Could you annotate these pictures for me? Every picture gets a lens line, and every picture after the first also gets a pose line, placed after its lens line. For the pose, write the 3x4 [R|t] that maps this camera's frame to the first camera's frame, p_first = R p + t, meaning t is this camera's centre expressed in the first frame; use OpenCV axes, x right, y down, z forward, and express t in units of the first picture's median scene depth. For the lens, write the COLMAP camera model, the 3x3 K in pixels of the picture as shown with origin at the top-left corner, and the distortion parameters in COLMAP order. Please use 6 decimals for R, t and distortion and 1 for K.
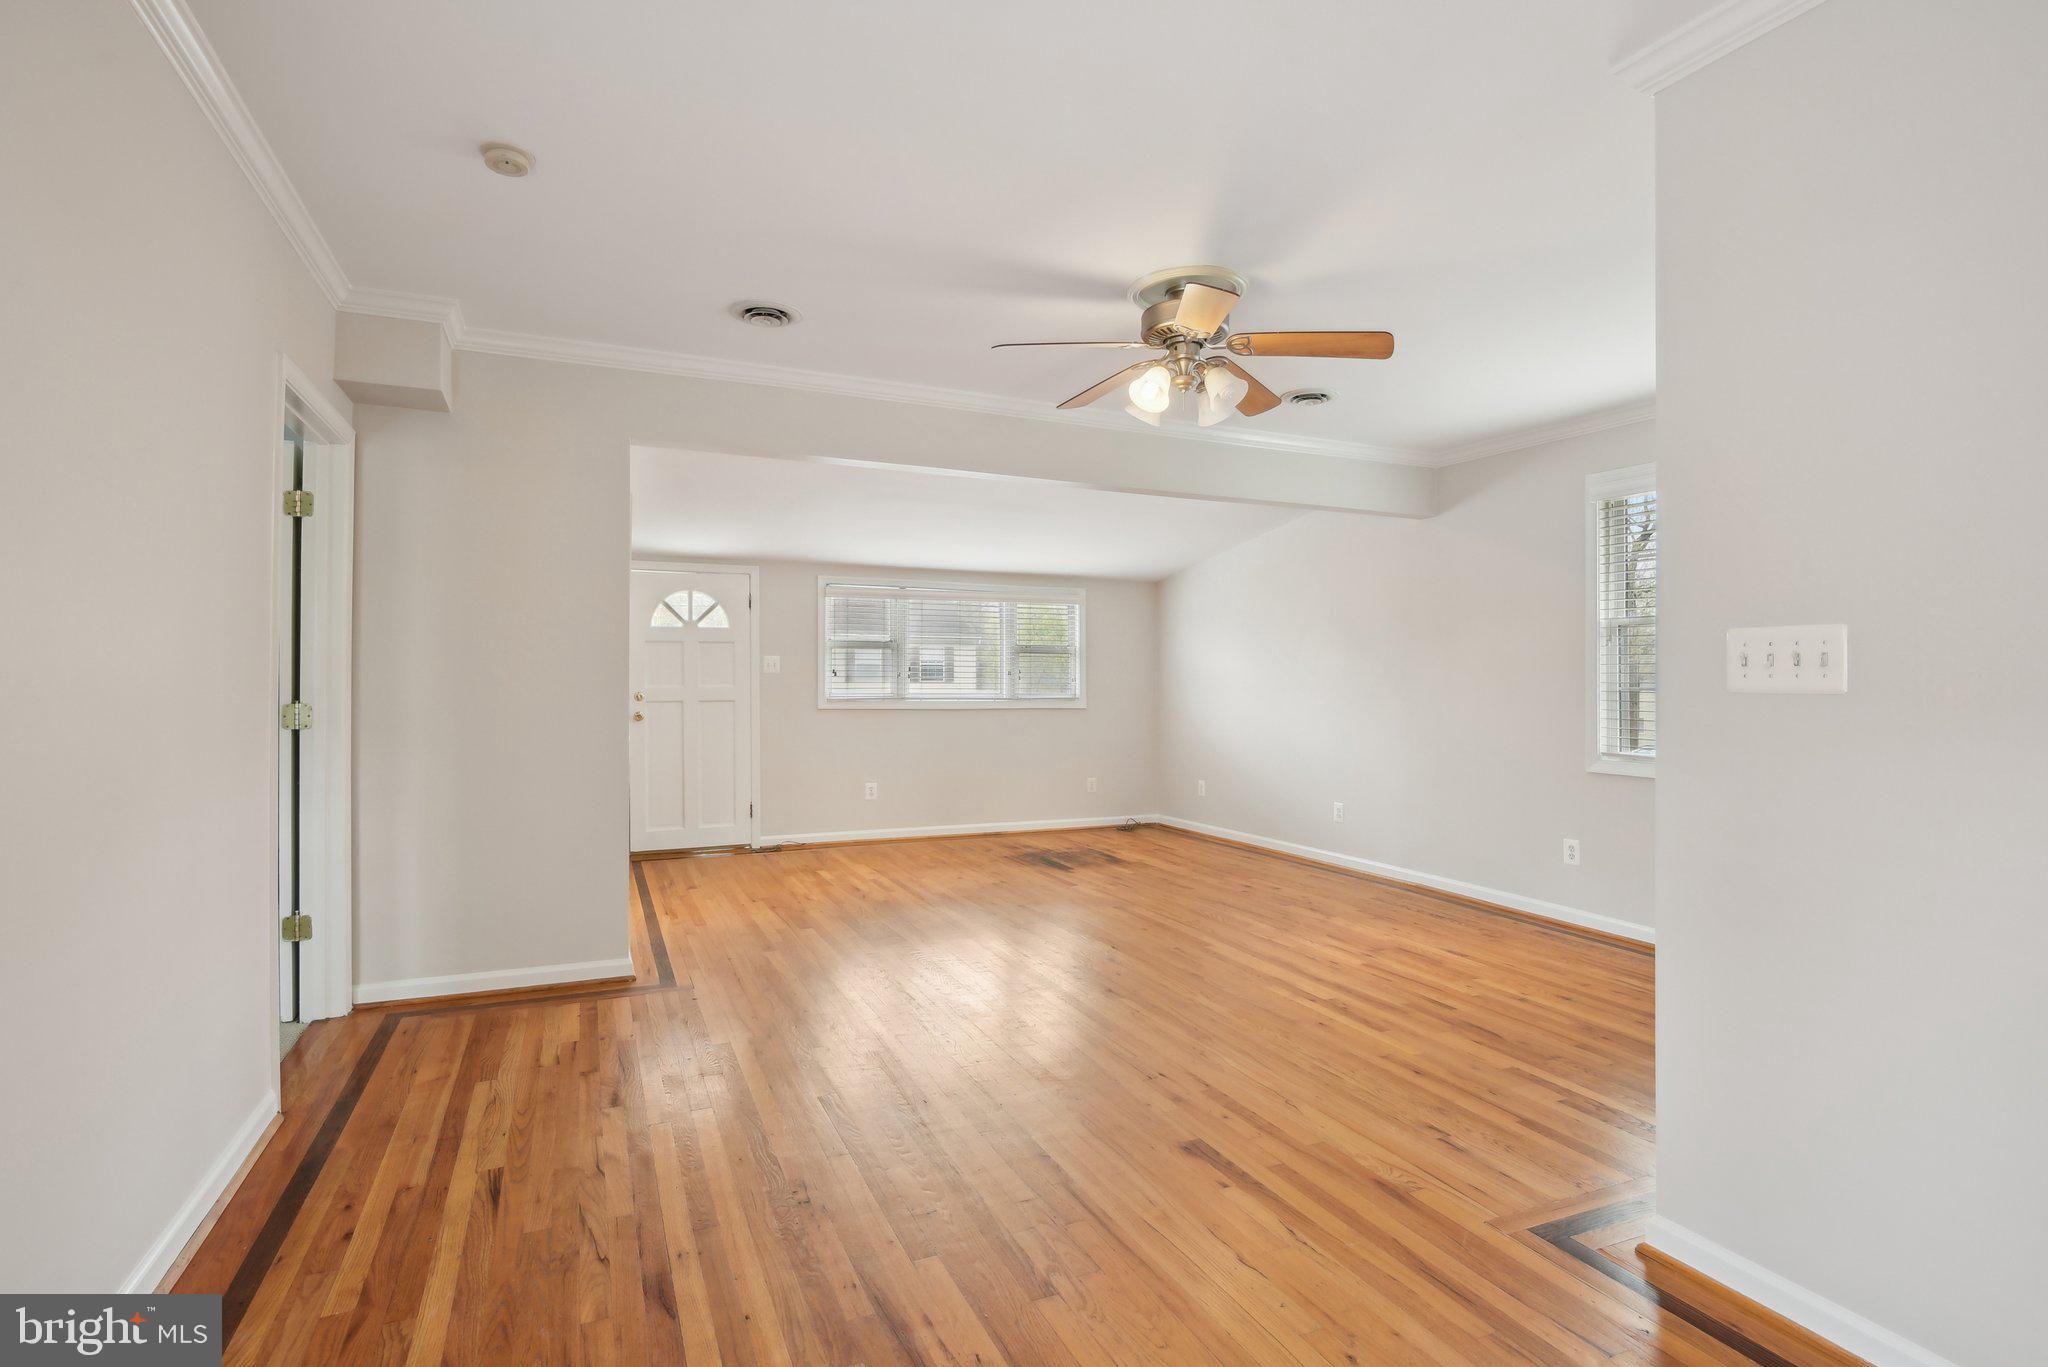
lens RADIAL K [[977.5, 0, 1024.0], [0, 977.5, 683.5], [0, 0, 1]] dist [-0.000548, -0.016810]
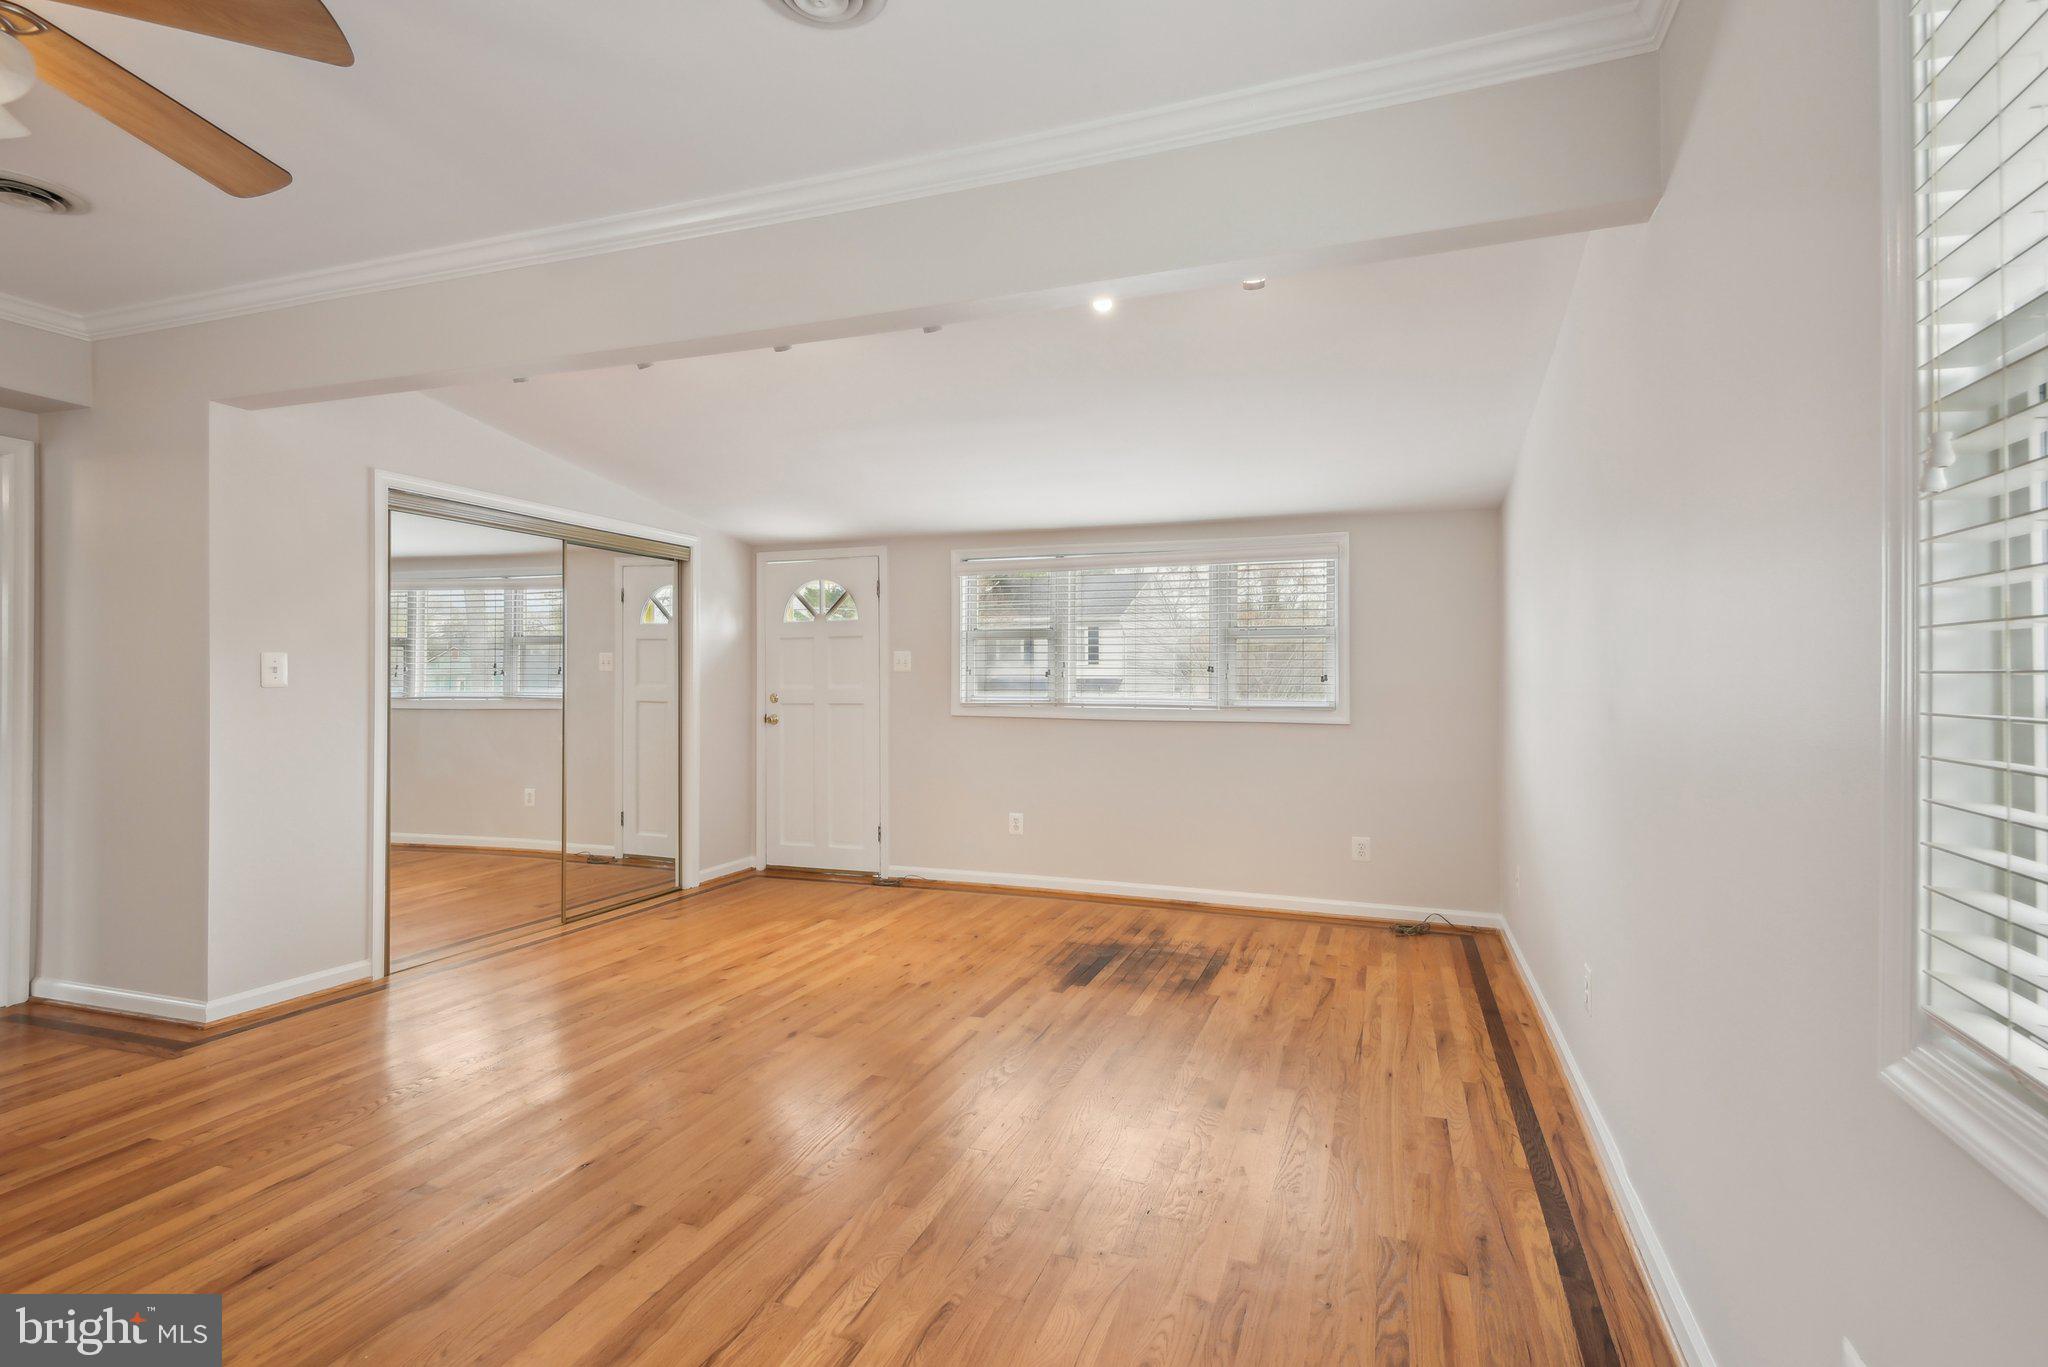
lens RADIAL K [[978.2, 0, 1024.0], [0, 978.2, 683.5], [0, 0, 1]] dist [0.000361, 0.030865]
pose [[0.711141, 0.001280, -0.703049, 0.594094], [0.002566, 0.999987, 0.004415, -0.005843], [0.703045, -0.004944, 0.711128, 0.696385]]
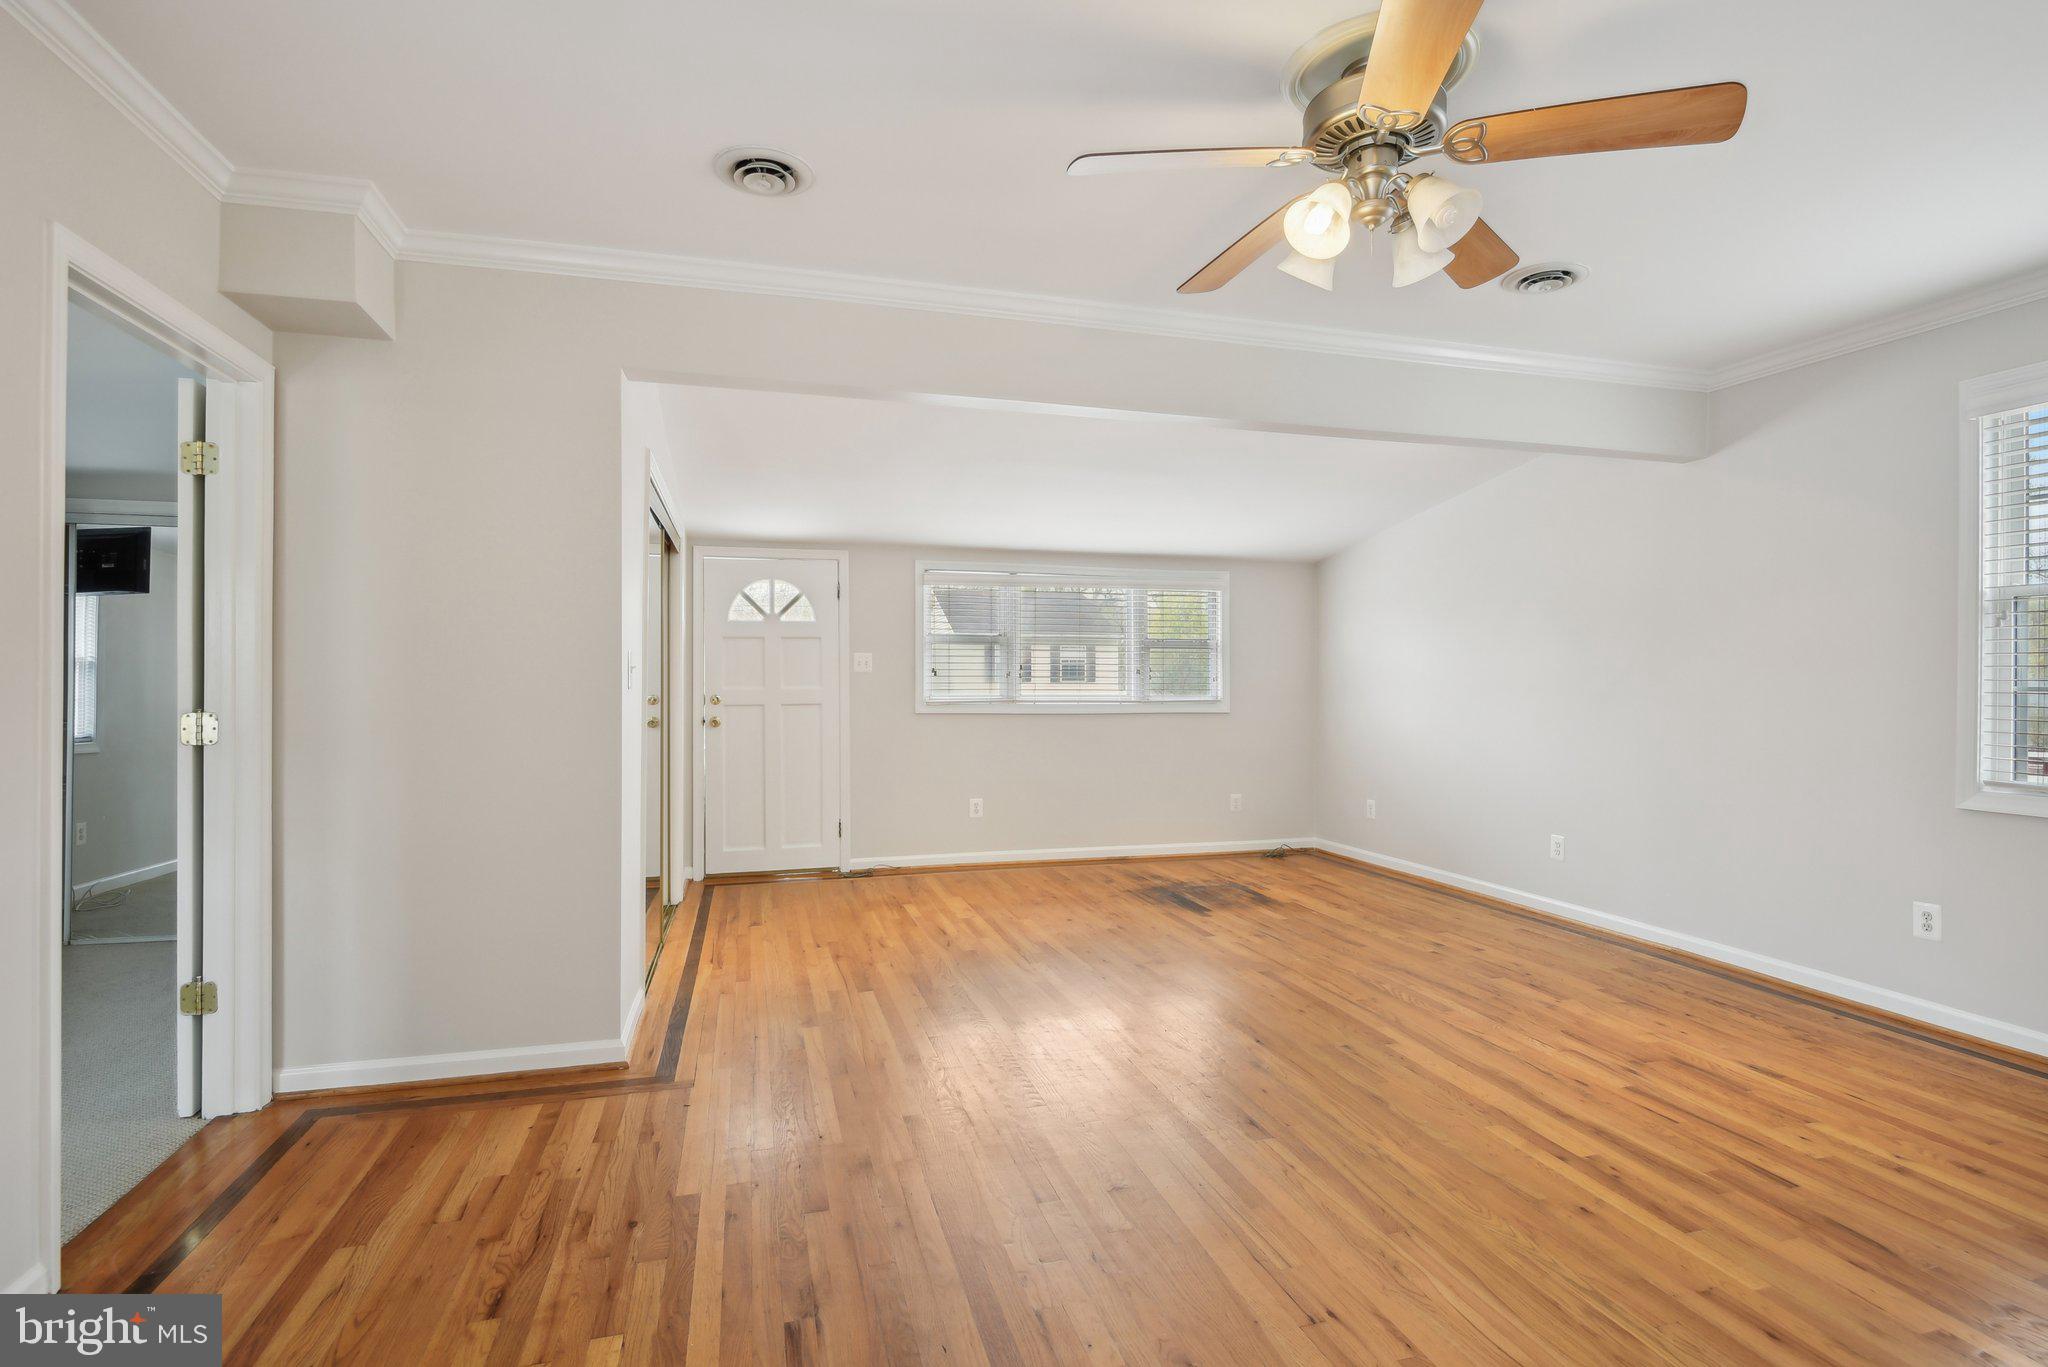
lens RADIAL K [[970.6, 0, 1029.8], [0, 970.6, 716.2], [0, 0, 1]] dist [0.016816, -0.017128]
pose [[0.989185, 0.001374, -0.146669, 0.025468], [0.003667, 0.999412, 0.034097, -0.001258], [0.146629, -0.034266, 0.988598, 0.229473]]
